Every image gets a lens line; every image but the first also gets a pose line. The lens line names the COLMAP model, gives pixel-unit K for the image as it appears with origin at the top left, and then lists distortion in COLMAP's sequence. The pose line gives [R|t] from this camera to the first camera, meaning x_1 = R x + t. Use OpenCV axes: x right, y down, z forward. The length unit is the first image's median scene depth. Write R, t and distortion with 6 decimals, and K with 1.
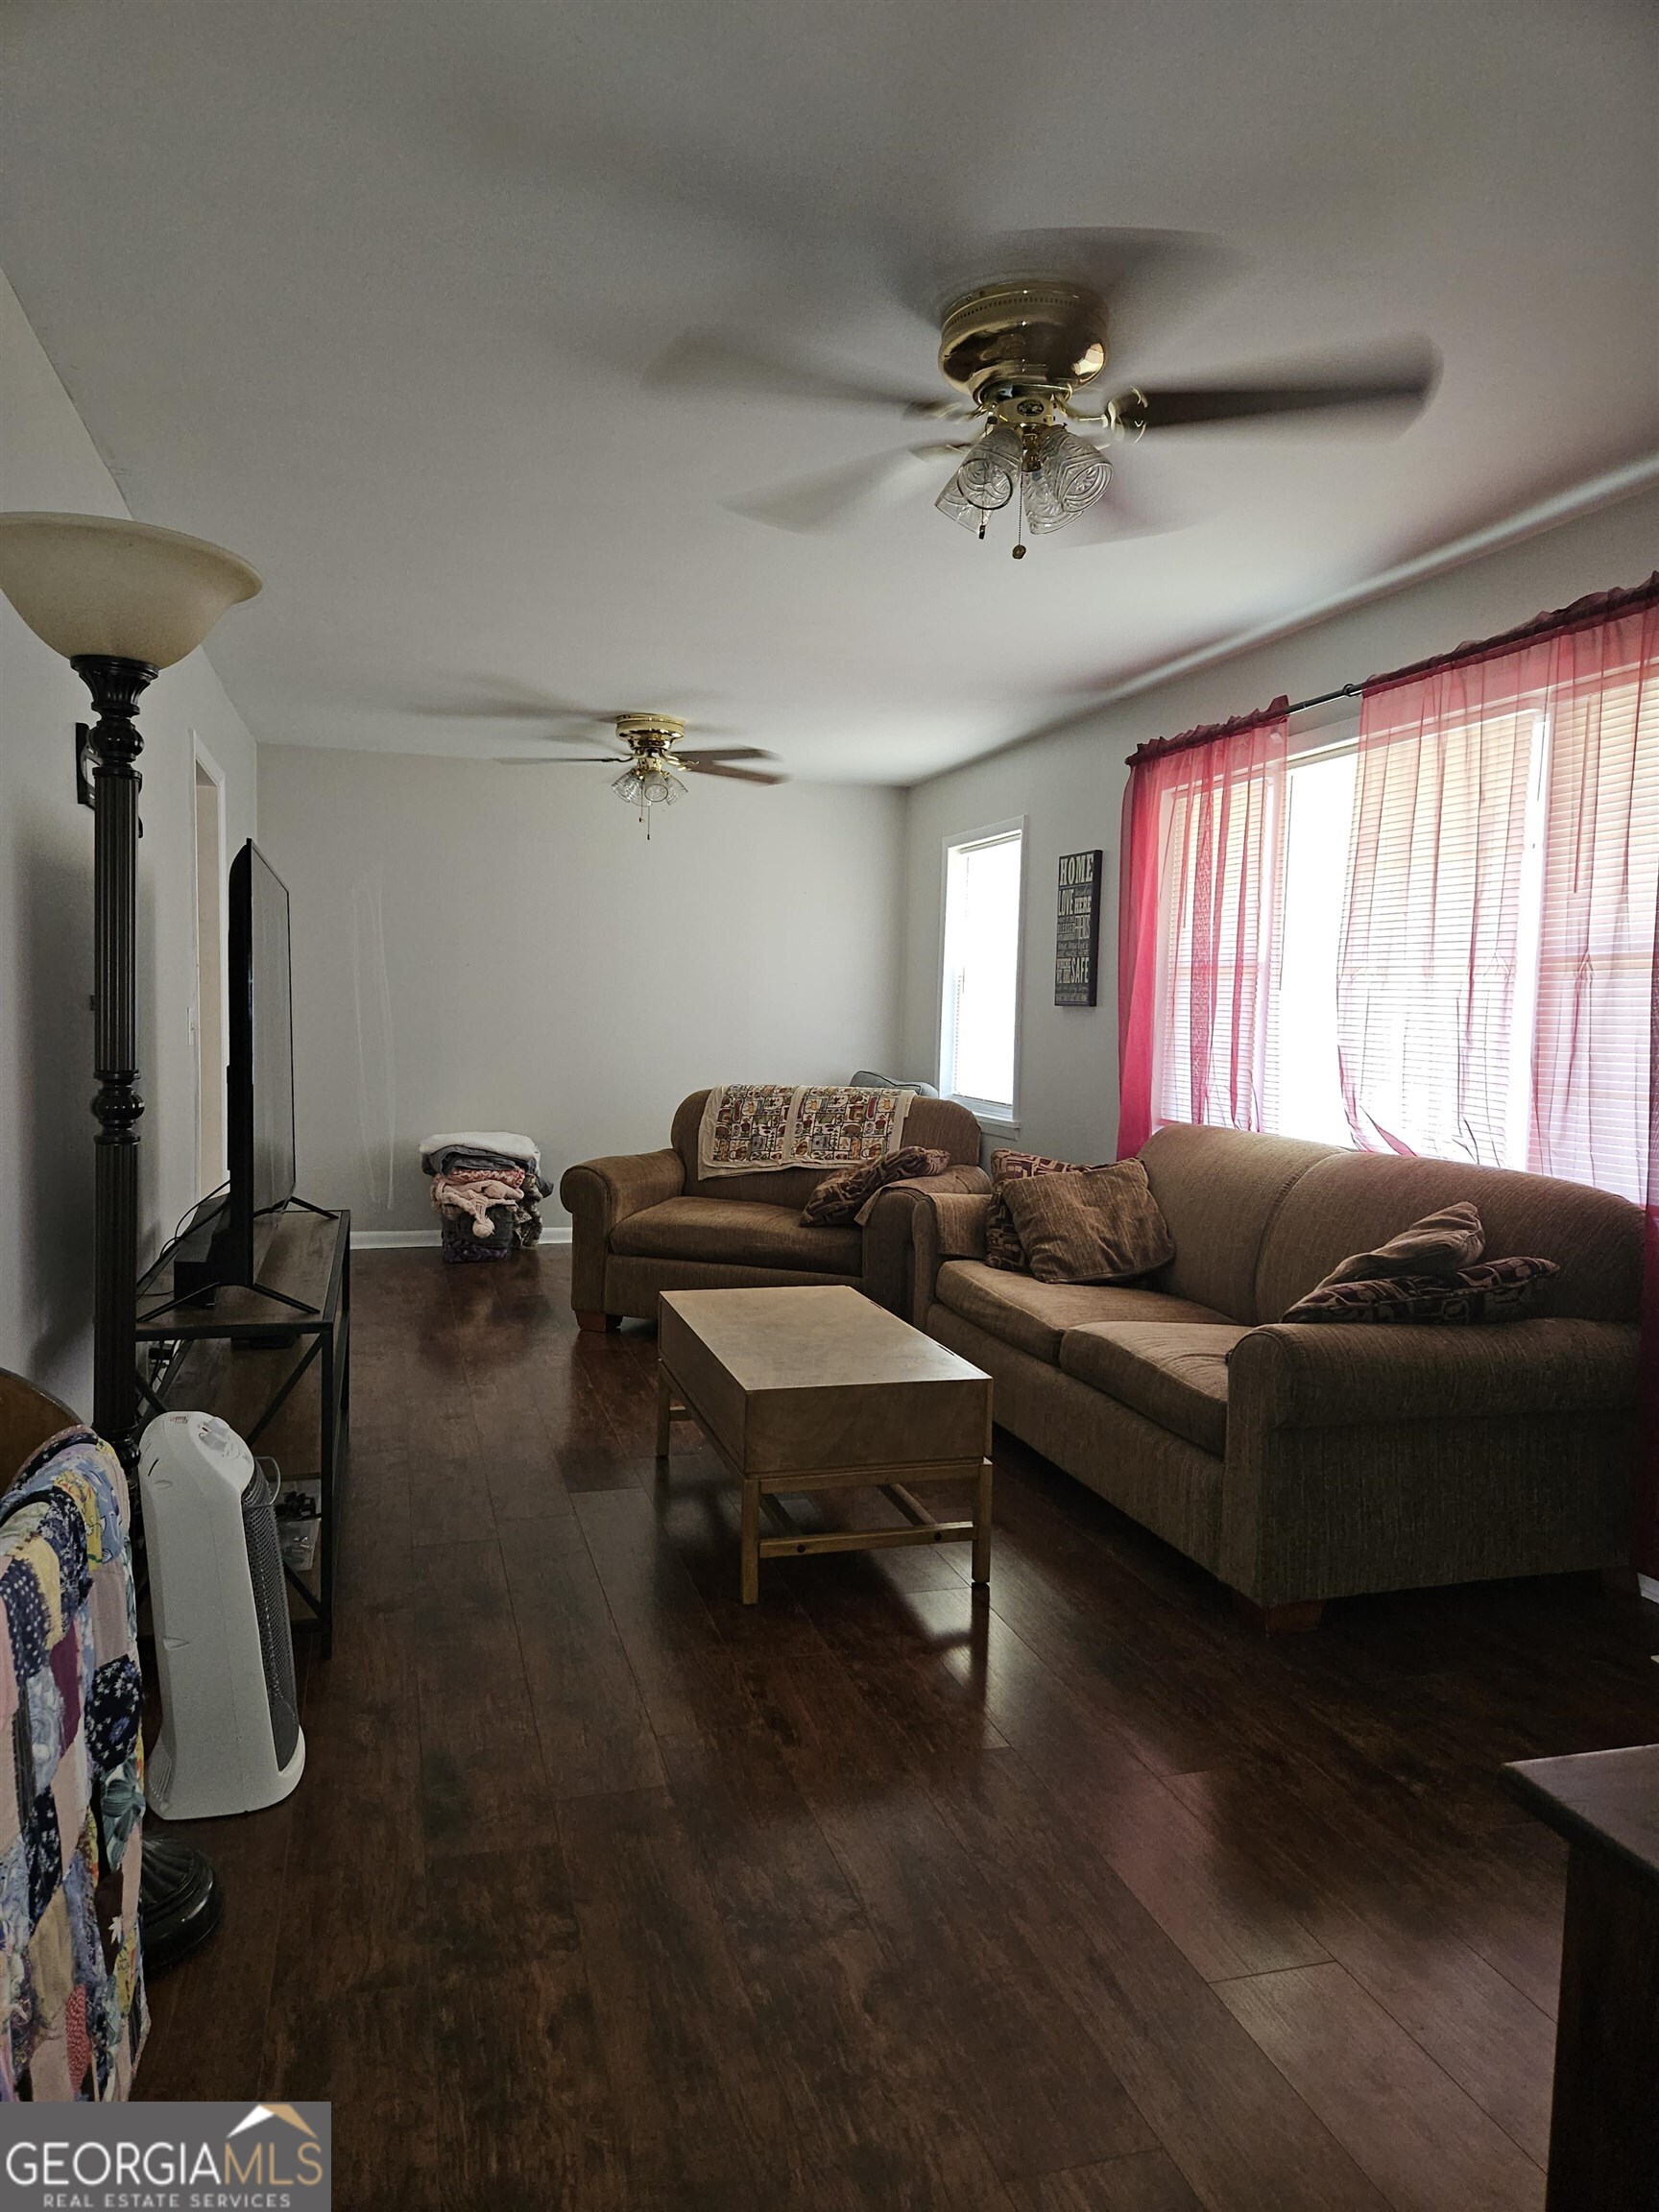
lens RADIAL K [[1471.6, 0, 827.3], [0, 1471.6, 1113.4], [0, 0, 1]] dist [-0.001268, -0.000784]
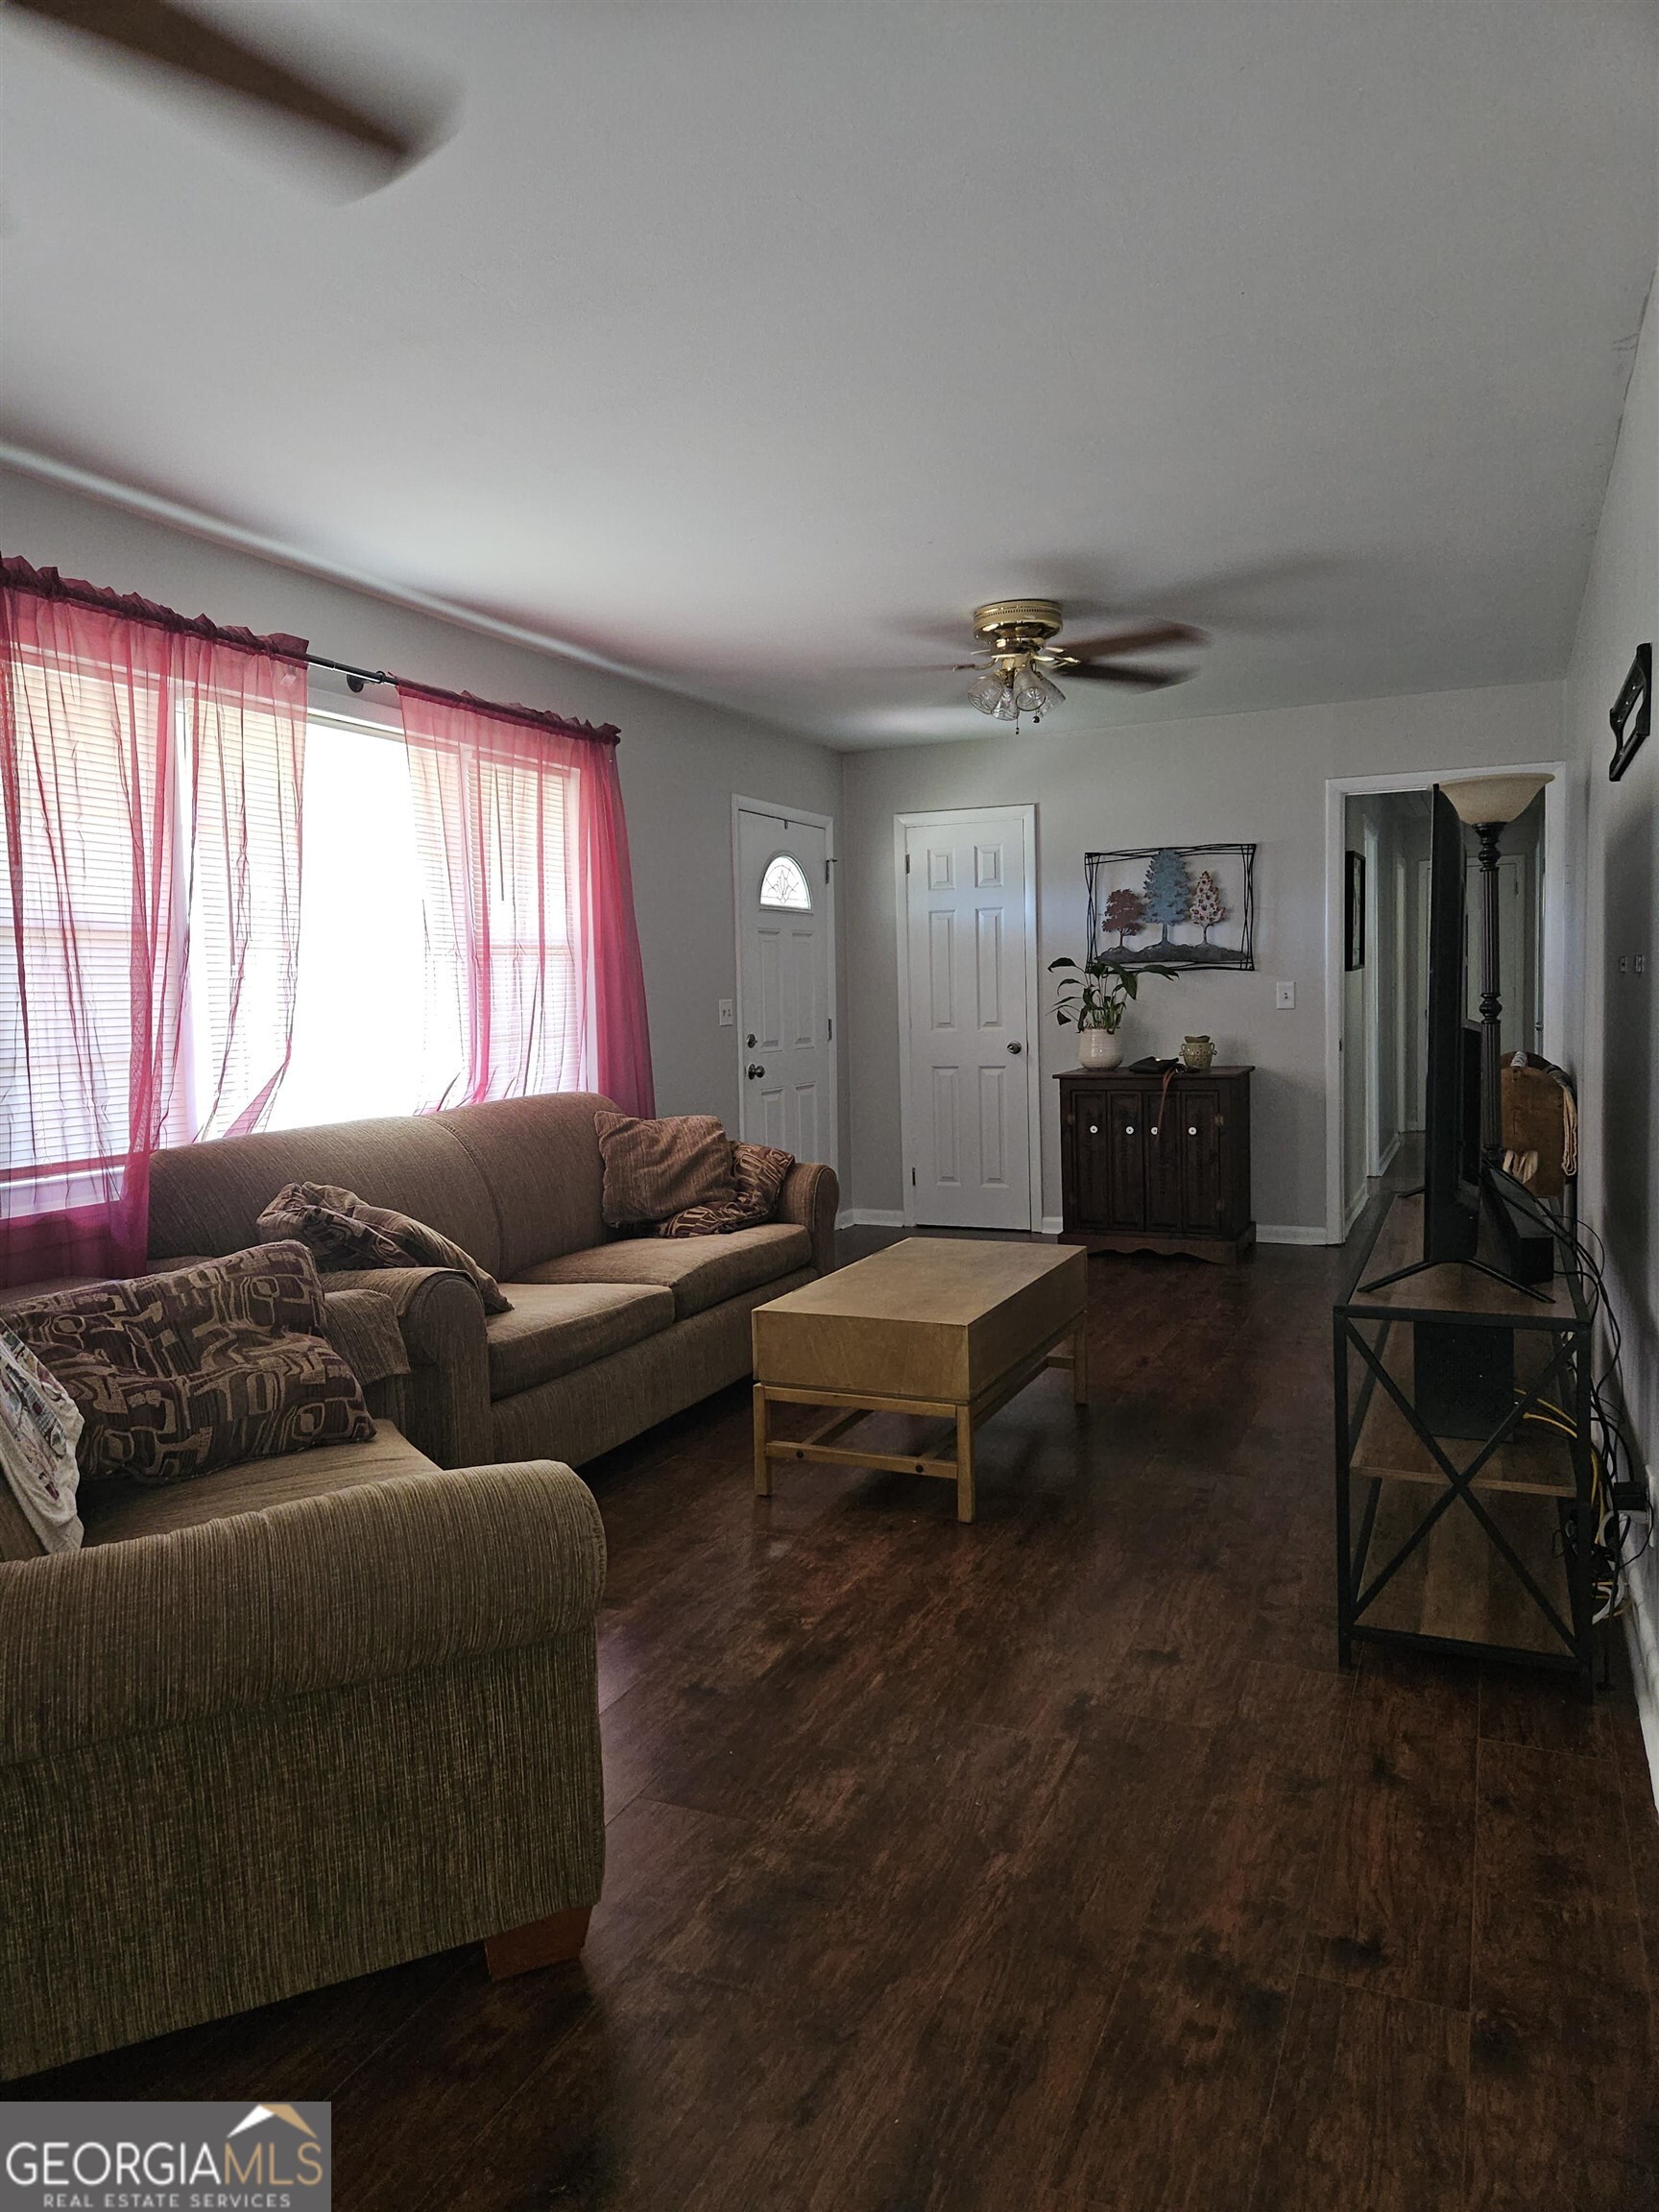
lens RADIAL K [[1471.6, 0, 829.7], [0, 1471.6, 1098.6], [0, 0, 1]] dist [-0.001268, -0.000784]
pose [[-0.760365, -0.040460, 0.648234, -0.526313], [0.065475, 0.988198, 0.138480, -0.107663], [-0.646187, 0.147739, -0.748743, 1.491665]]
